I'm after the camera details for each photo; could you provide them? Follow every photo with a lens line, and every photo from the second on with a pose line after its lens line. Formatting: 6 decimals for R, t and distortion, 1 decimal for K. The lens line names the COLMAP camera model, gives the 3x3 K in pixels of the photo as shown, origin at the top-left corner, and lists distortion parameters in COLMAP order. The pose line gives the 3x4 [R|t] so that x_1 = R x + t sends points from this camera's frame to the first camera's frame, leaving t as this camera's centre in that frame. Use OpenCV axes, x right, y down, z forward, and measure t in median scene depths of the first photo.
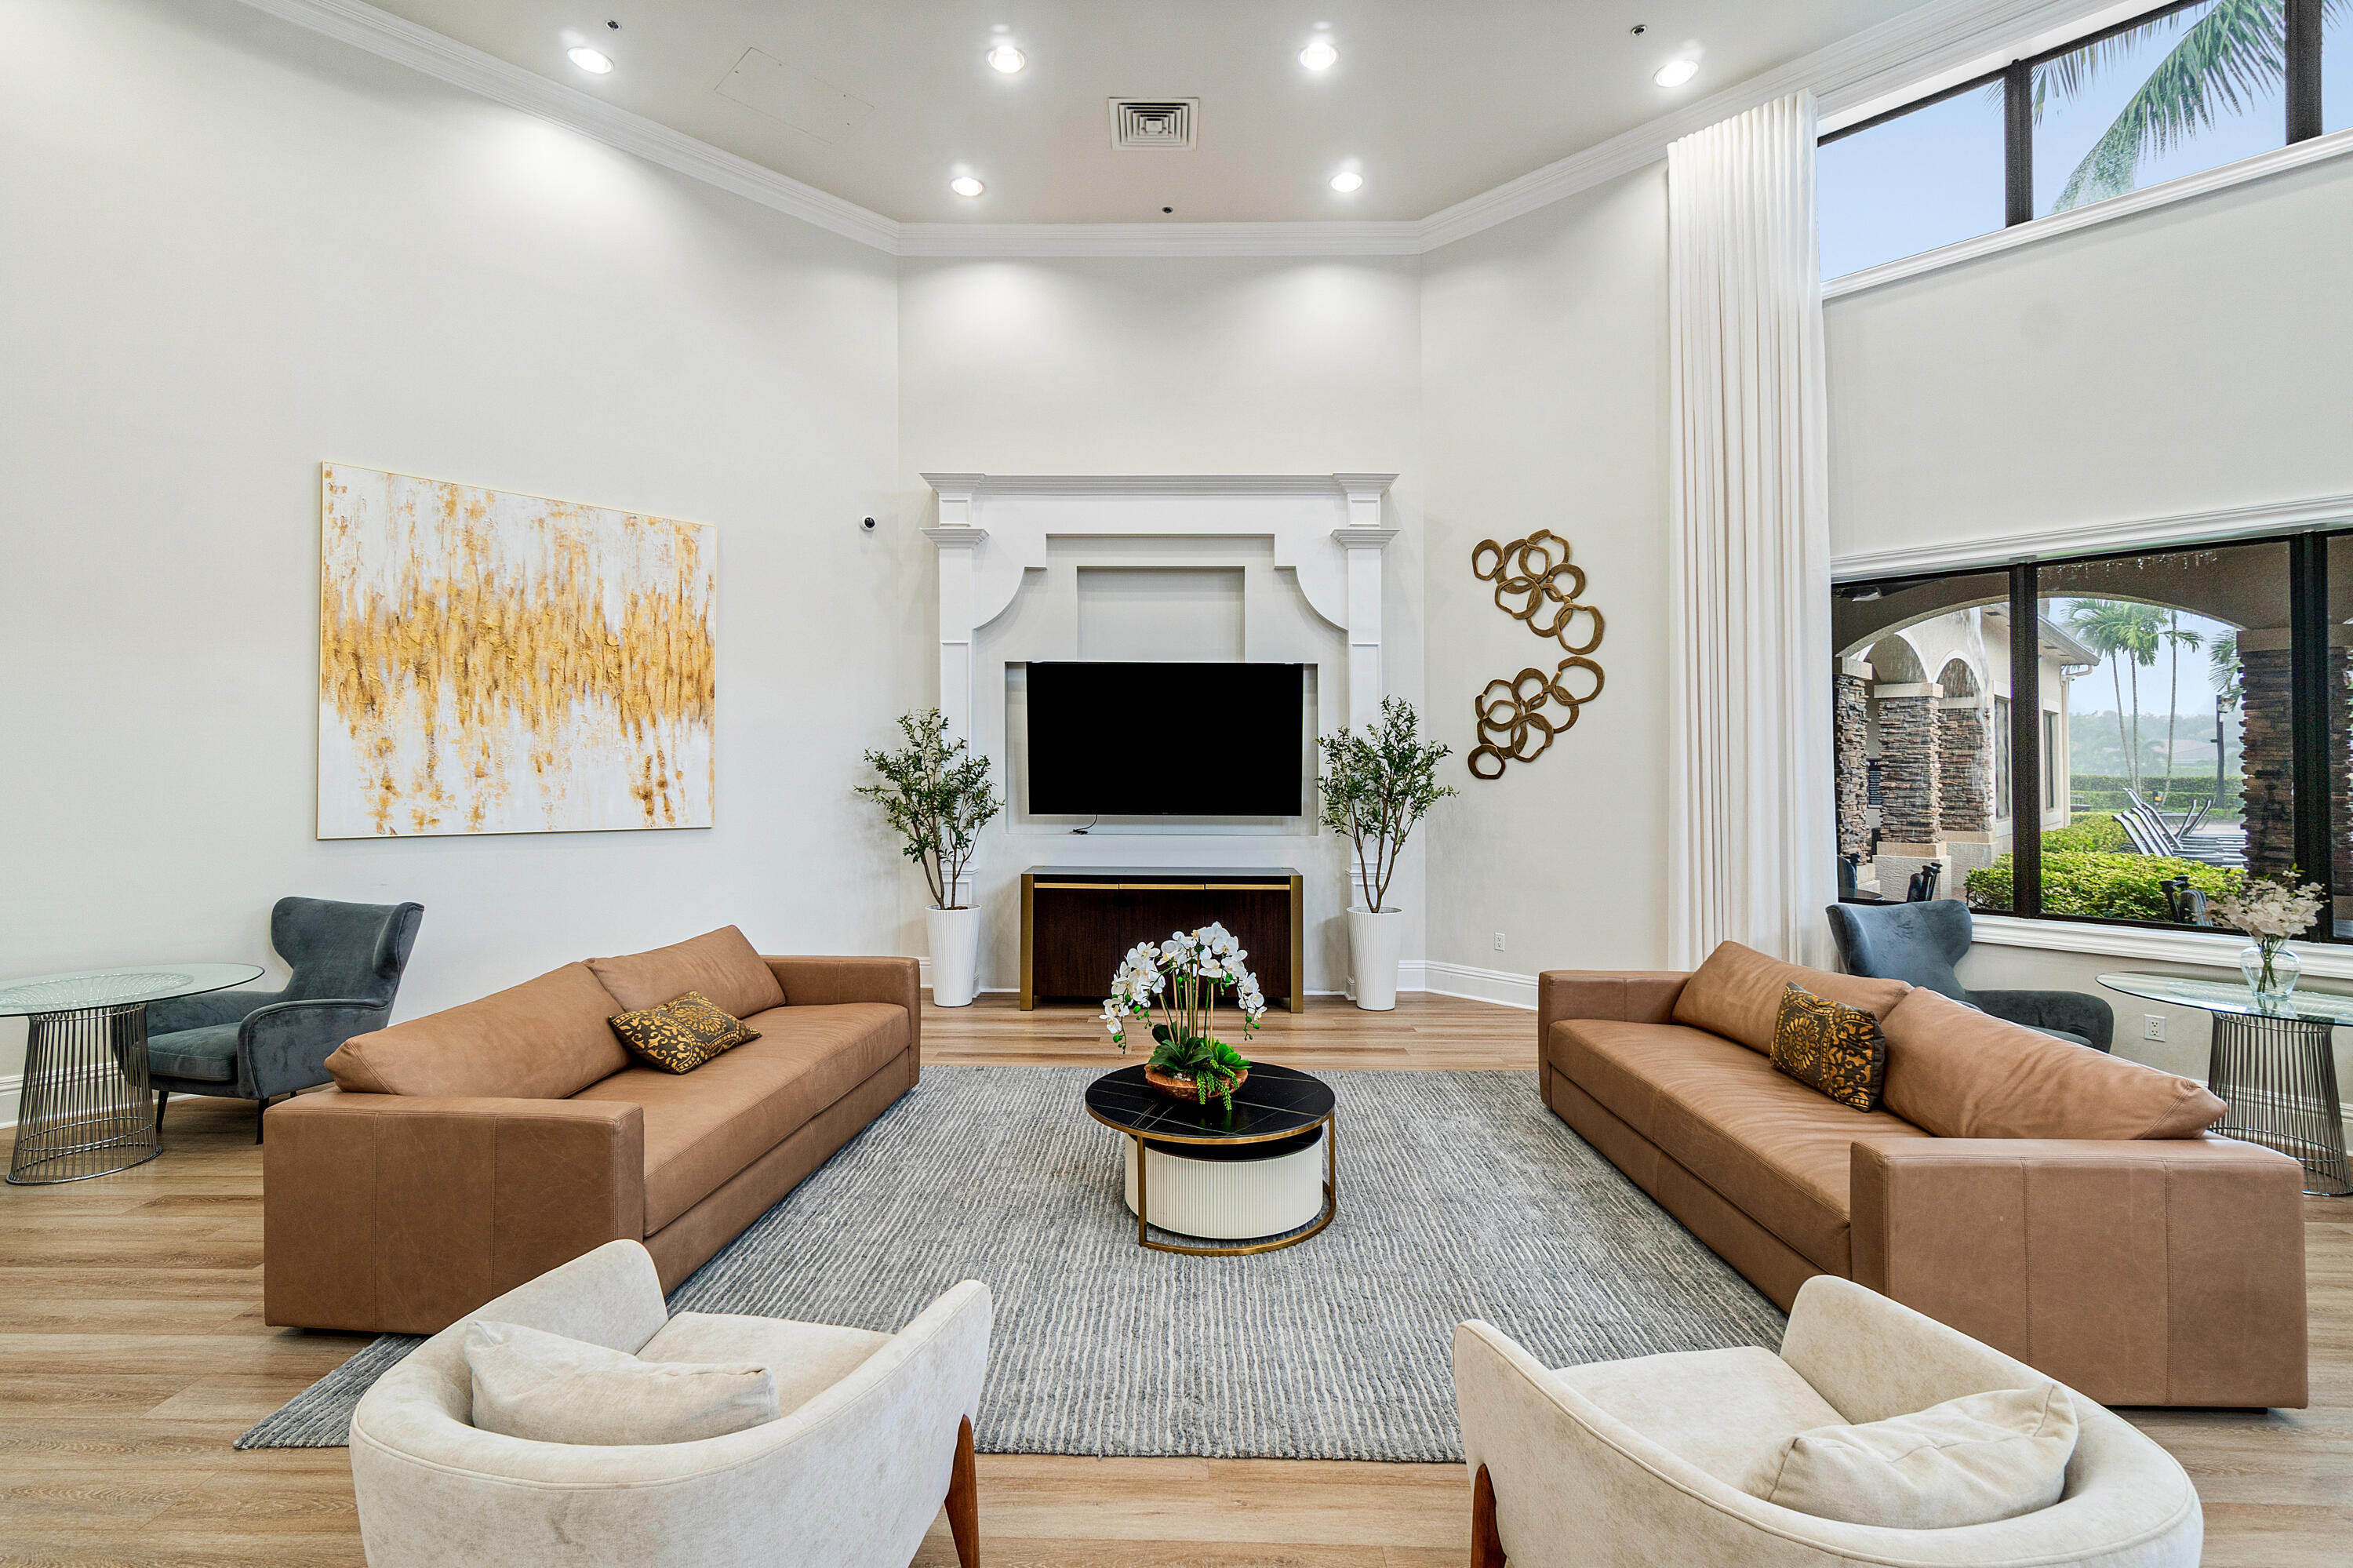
lens RADIAL K [[1059.3, 0, 1163.9], [0, 1059.3, 766.7], [0, 0, 1]] dist [-0.002633, -0.000367]
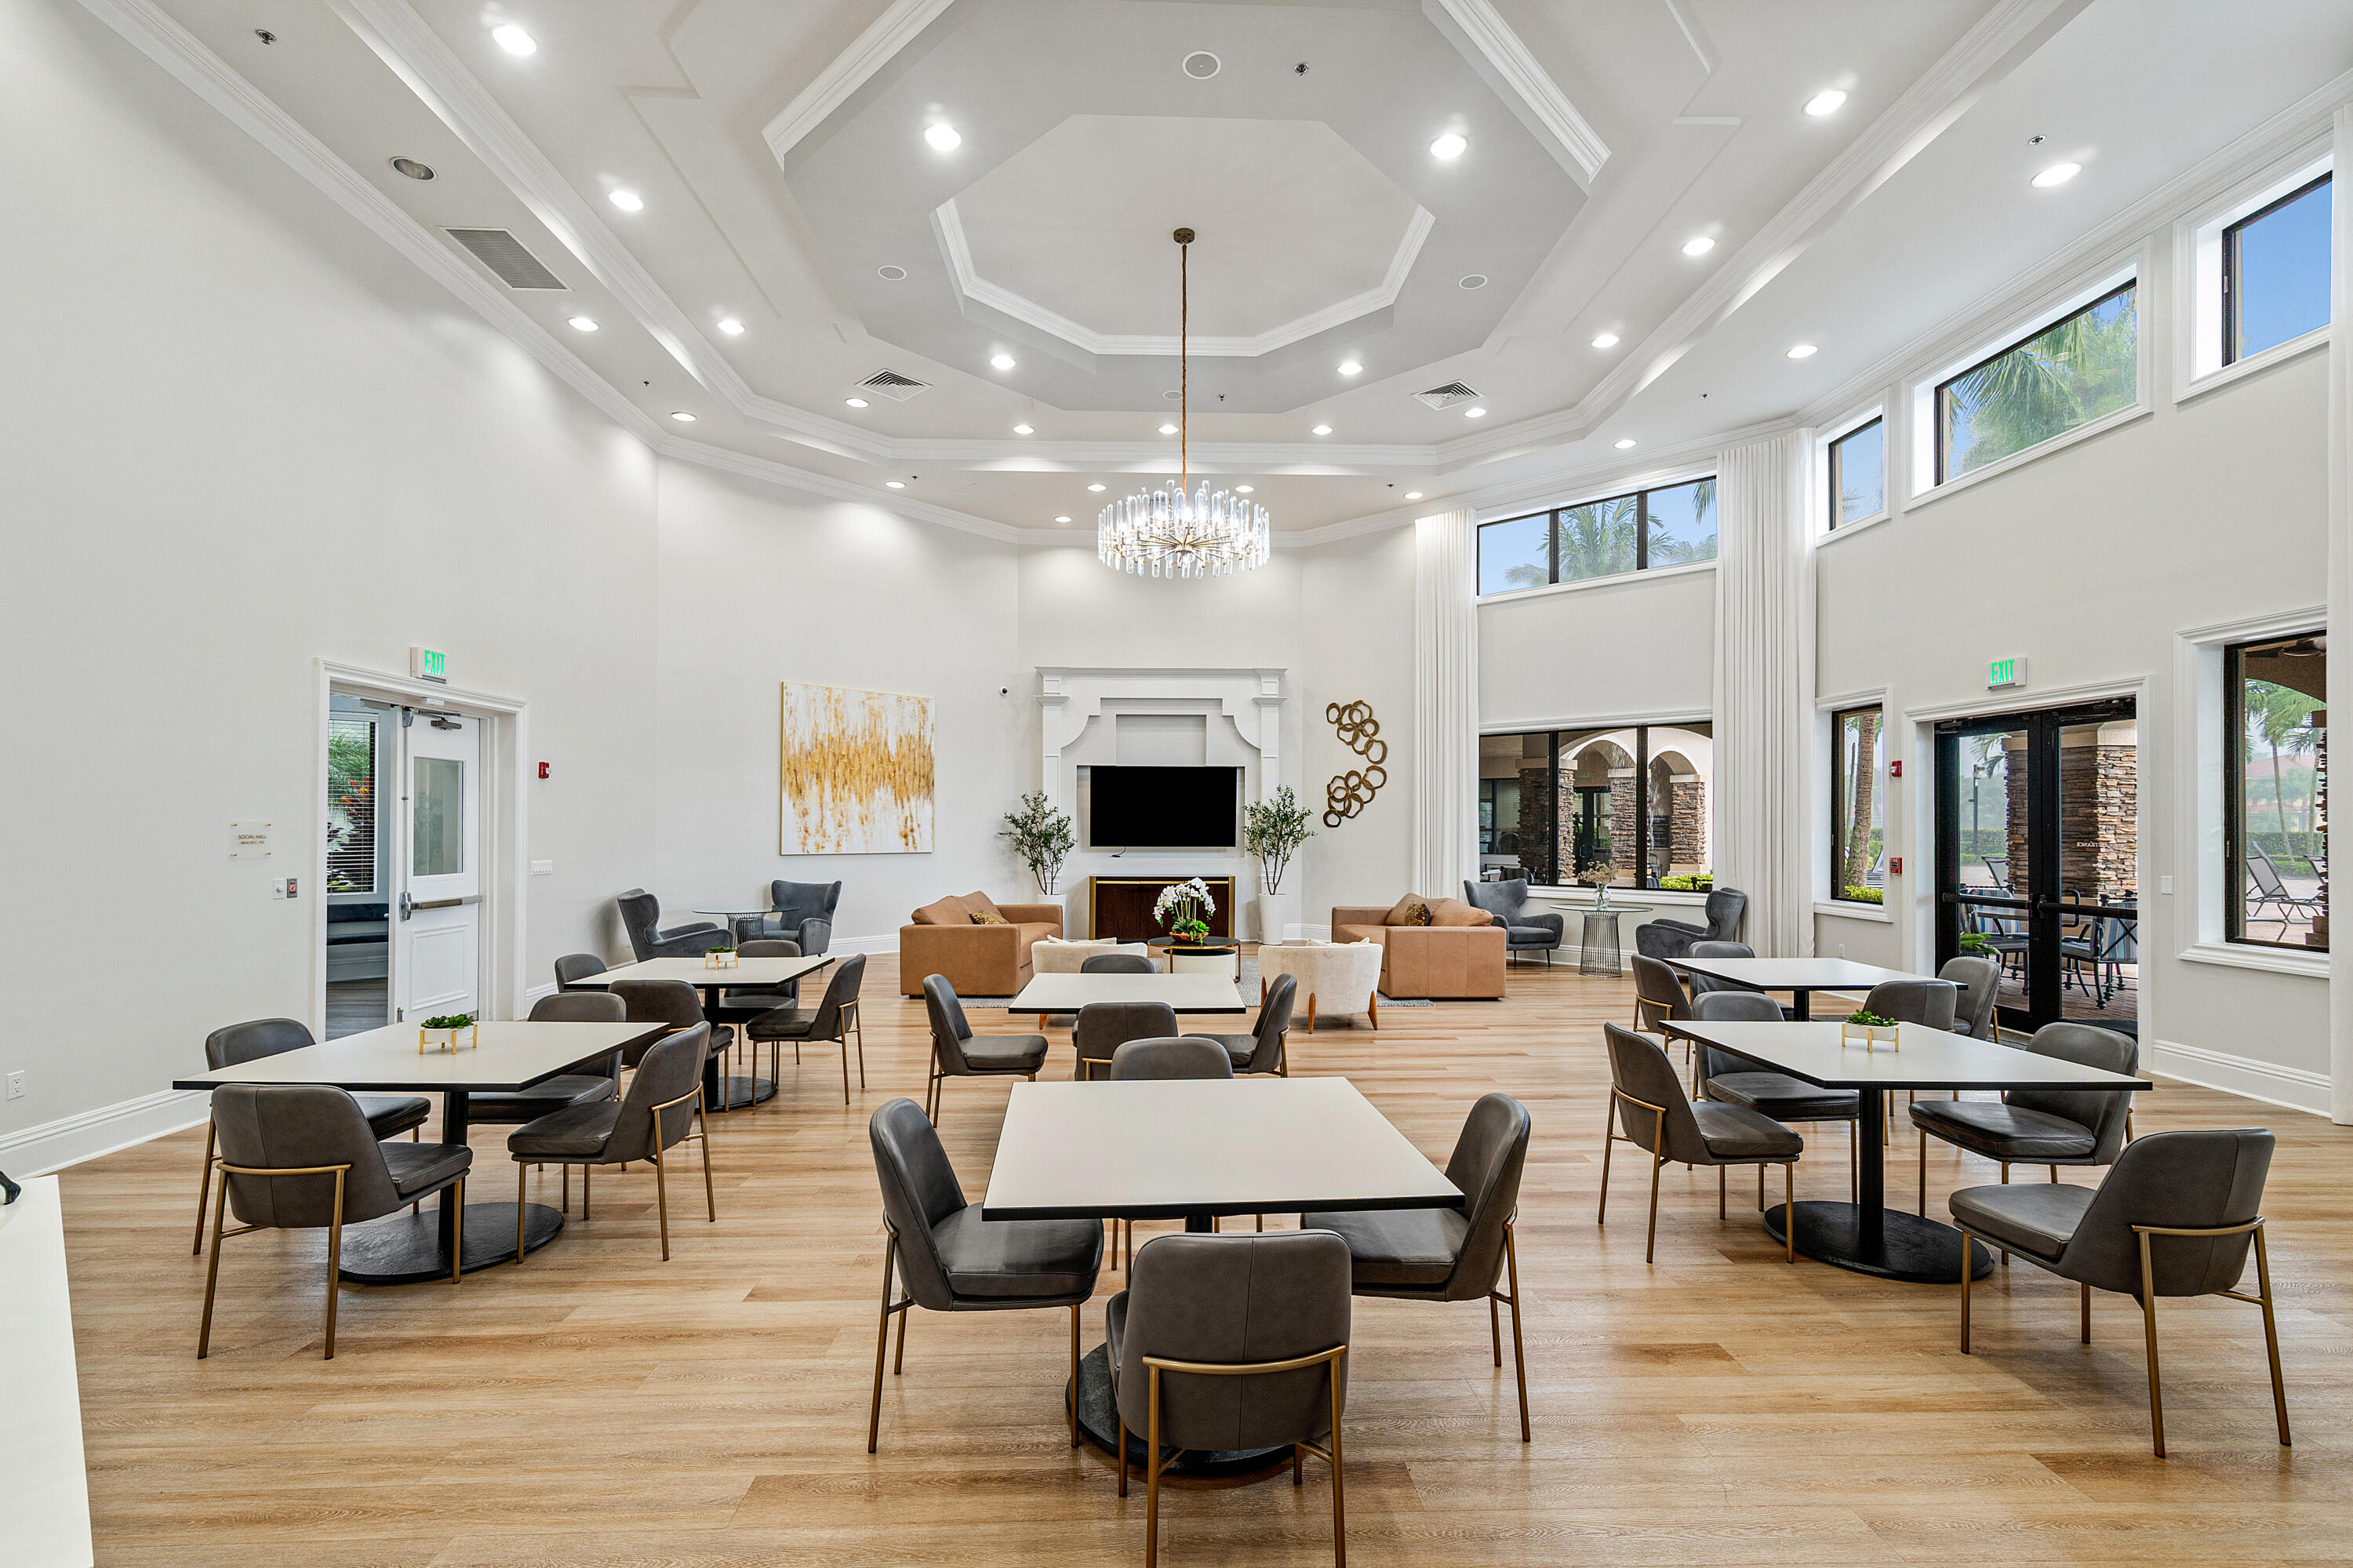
lens RADIAL K [[1059.3, 0, 1052.5], [0, 1059.3, 882.2], [0, 0, 1]] dist [-0.002633, -0.000367]
pose [[0.998194, 0.001719, -0.060051, -0.089053], [0.001601, 0.998475, 0.055187, 0.004282], [0.060054, -0.055184, 0.996669, -0.975097]]
